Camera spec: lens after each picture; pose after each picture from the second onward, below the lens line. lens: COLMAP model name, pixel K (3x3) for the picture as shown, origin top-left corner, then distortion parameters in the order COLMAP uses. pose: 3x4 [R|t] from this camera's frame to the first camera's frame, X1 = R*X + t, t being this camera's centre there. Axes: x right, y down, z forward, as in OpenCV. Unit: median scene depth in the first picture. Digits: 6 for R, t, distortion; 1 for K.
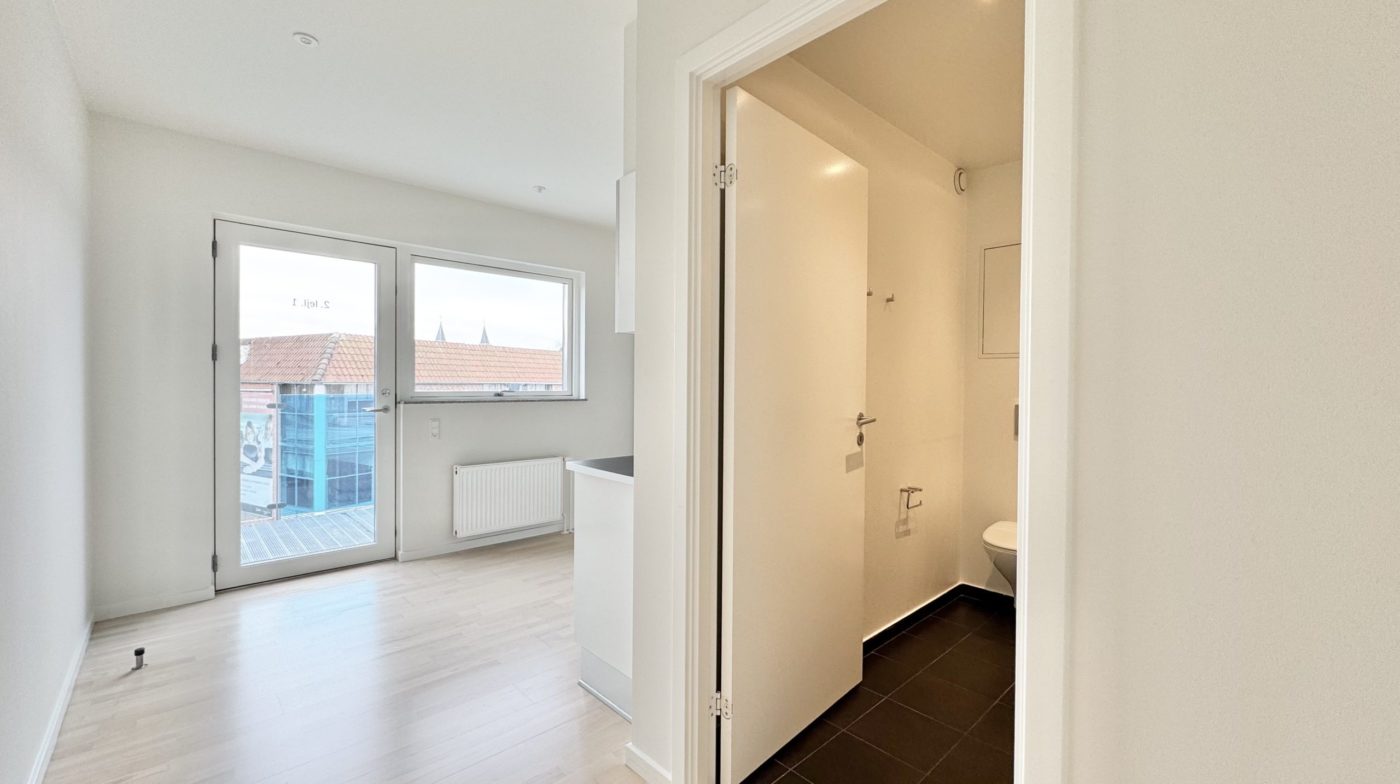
lens RADIAL K [[557.1, 0, 700.0], [0, 557.1, 392.0], [0, 0, 1]] dist [-0.000107, -0.000054]
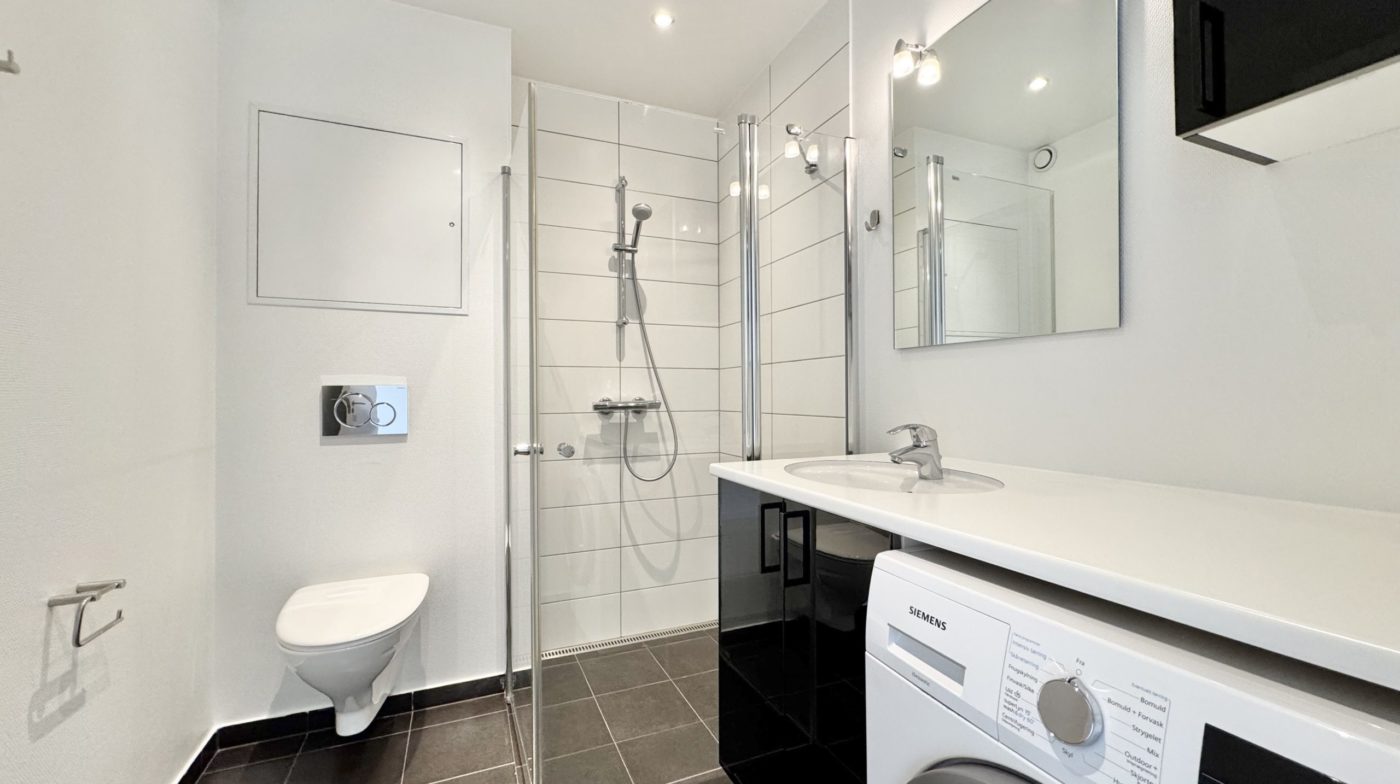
lens RADIAL K [[557.1, 0, 700.0], [0, 557.1, 392.0], [0, 0, 1]] dist [-0.000107, -0.000054]
pose [[0.350459, -0.005270, 0.936563, 0.162494], [0.017984, 0.999838, -0.001104, 0.041256], [-0.936406, 0.017230, 0.350496, 0.453225]]
